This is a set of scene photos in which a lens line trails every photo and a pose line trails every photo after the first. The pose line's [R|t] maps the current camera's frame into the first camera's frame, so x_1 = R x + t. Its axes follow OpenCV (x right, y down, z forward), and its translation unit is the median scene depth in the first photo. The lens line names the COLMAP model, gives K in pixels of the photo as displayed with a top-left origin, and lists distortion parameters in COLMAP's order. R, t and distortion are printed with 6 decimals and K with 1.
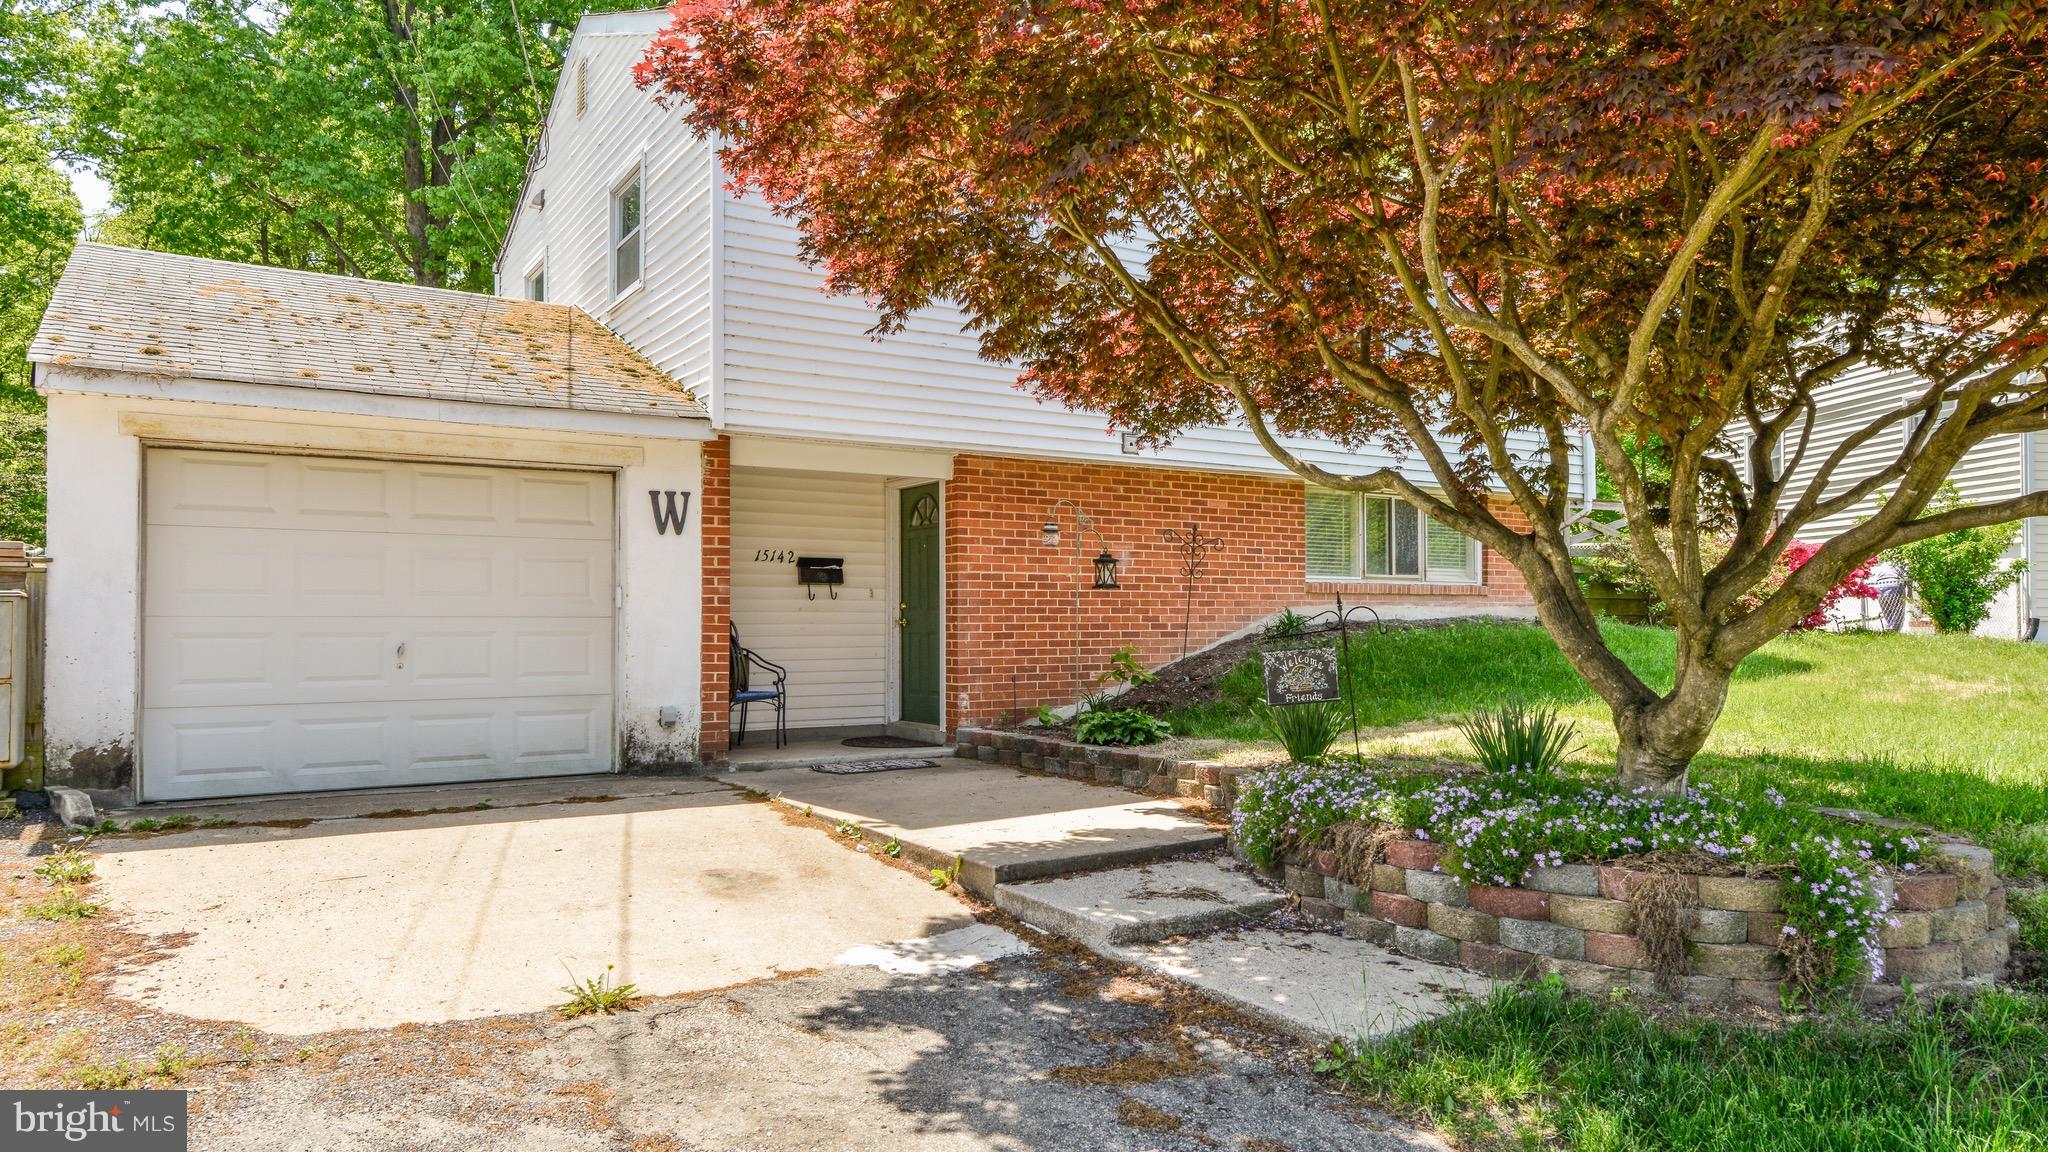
lens RADIAL K [[1324.2, 0, 1019.9], [0, 1324.2, 592.0], [0, 0, 1]] dist [0.004781, -0.002312]
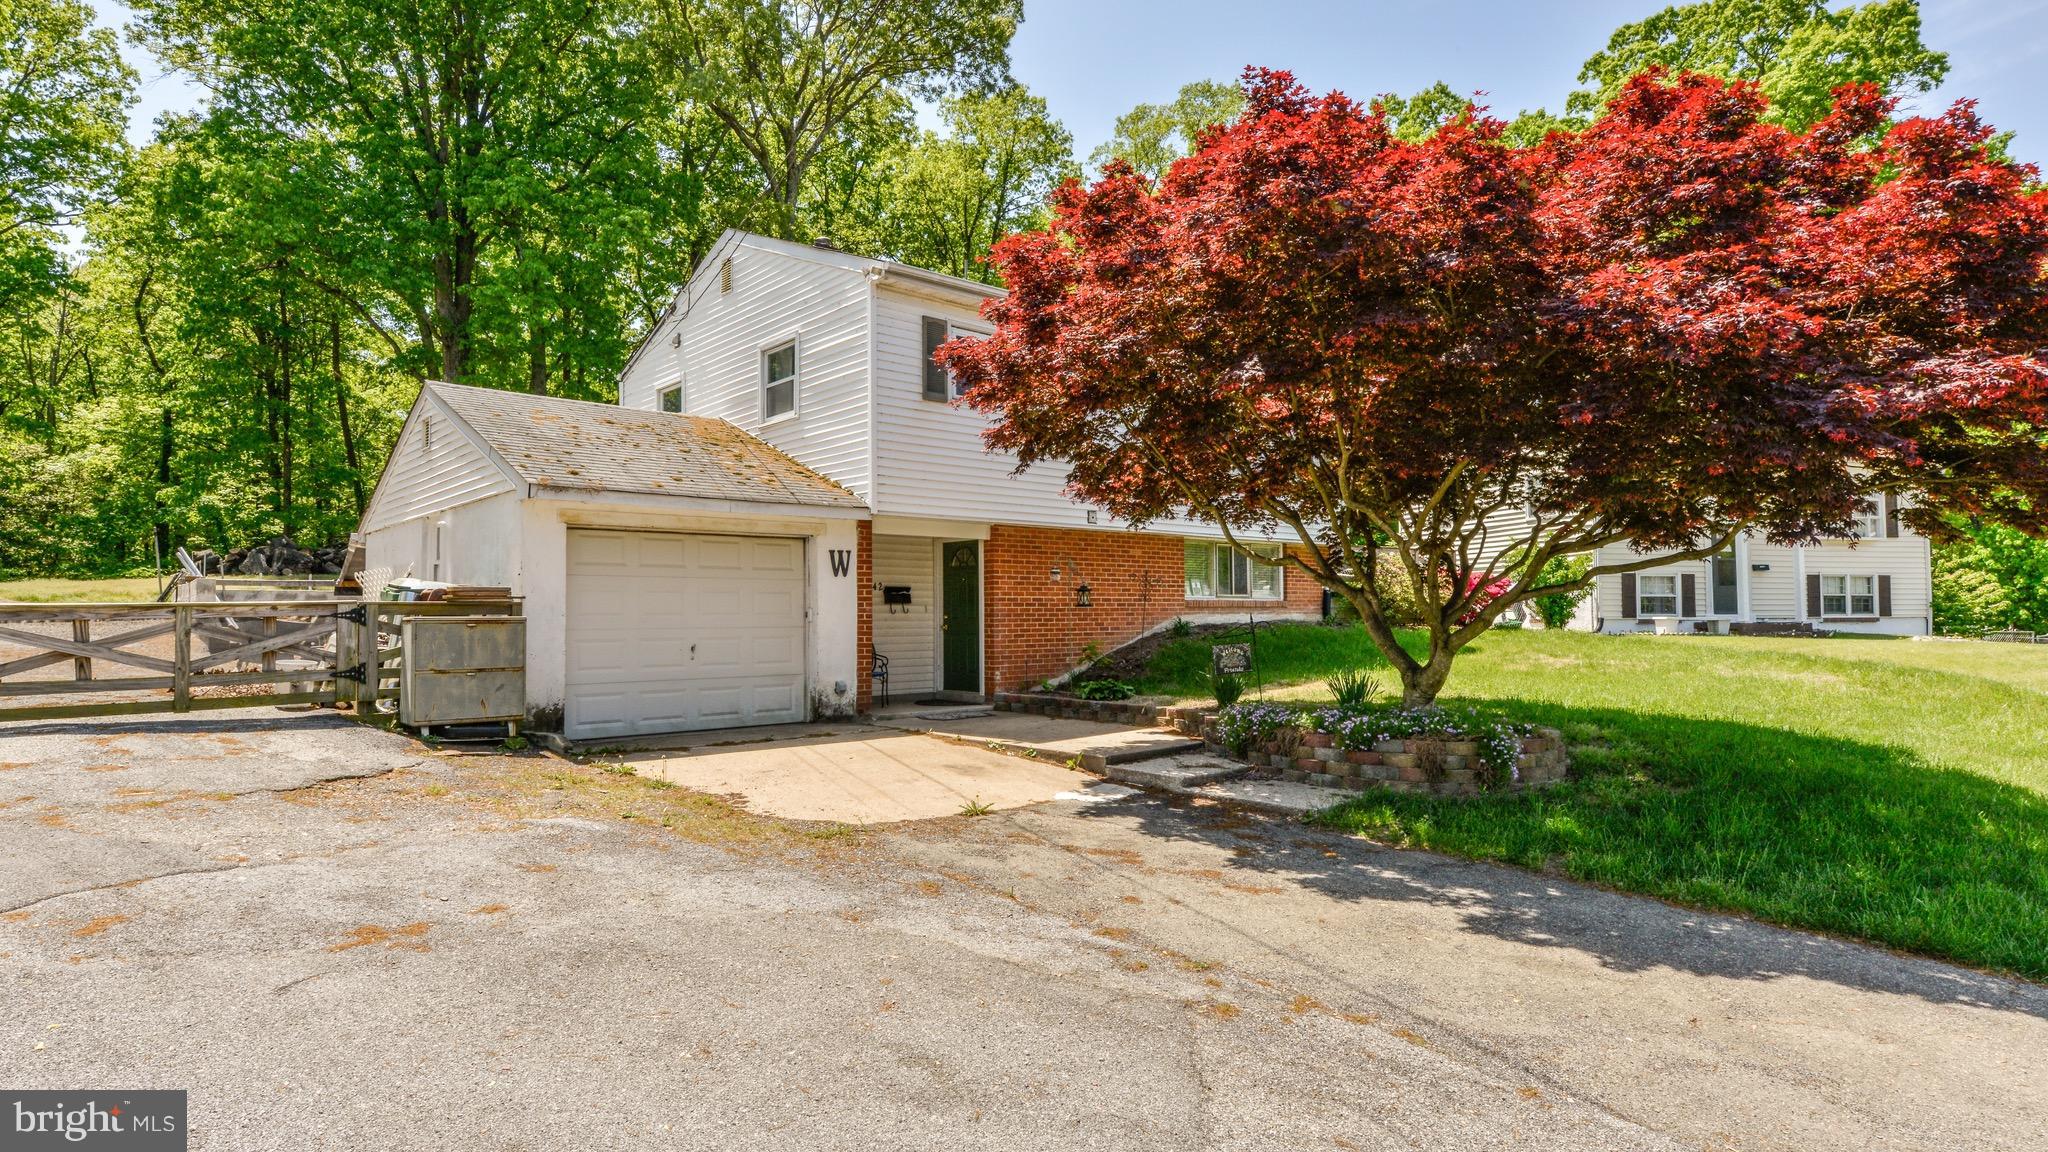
lens RADIAL K [[1087.5, 0, 1028.7], [0, 1087.5, 575.3], [0, 0, 1]] dist [0.006559, -0.001401]
pose [[0.987379, 0.001720, 0.158367, -0.276273], [0.000632, 0.999890, -0.014801, -0.027663], [-0.158375, 0.014714, 0.987269, -0.417796]]
